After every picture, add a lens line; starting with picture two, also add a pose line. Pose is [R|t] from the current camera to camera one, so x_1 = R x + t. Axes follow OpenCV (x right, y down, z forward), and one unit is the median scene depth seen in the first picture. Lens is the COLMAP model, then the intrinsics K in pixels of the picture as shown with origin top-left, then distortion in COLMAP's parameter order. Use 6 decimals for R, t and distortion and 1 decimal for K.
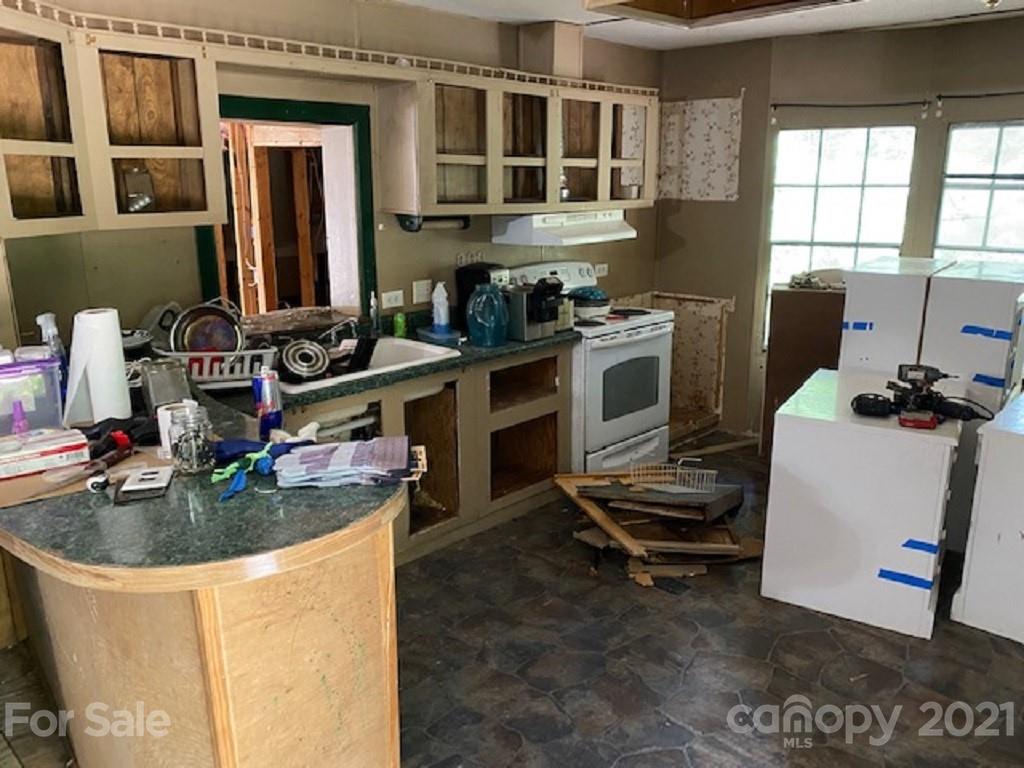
lens RADIAL K [[777.8, 0, 507.1], [0, 777.8, 366.5], [0, 0, 1]] dist [0.031336, -0.035112]
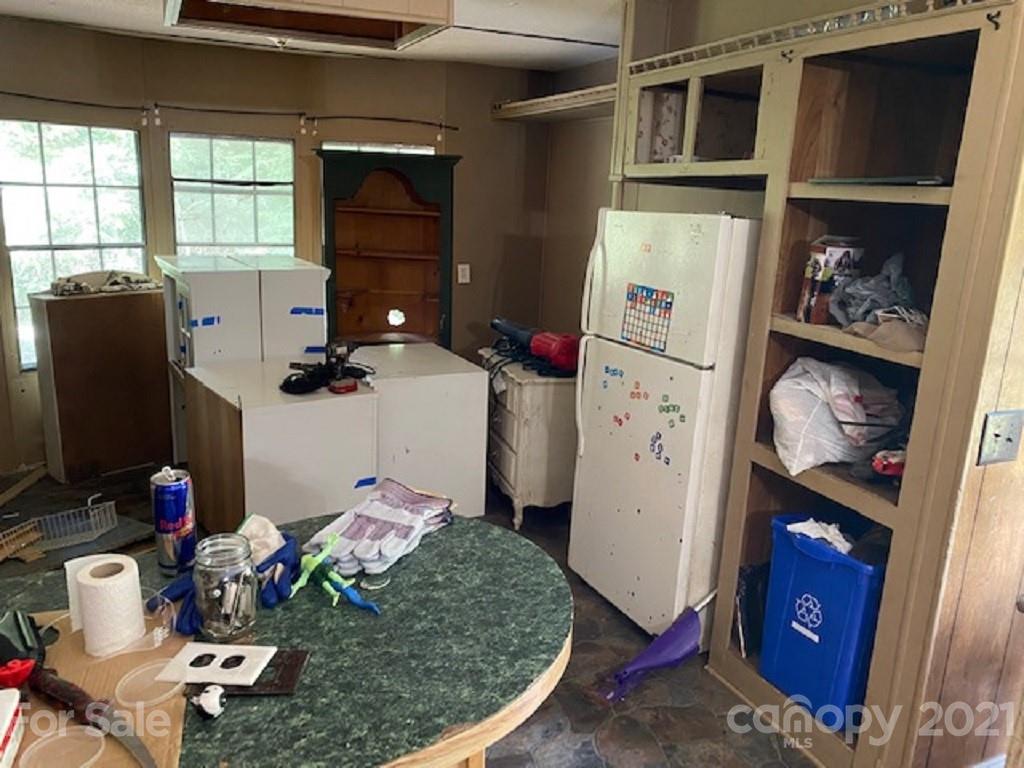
lens RADIAL K [[777.8, 0, 507.1], [0, 777.8, 366.5], [0, 0, 1]] dist [0.031336, -0.035112]
pose [[0.375056, -0.188534, 0.907628, -0.310349], [0.180525, 0.975209, 0.127974, -0.045374], [-0.909255, 0.115852, 0.399793, 0.174166]]
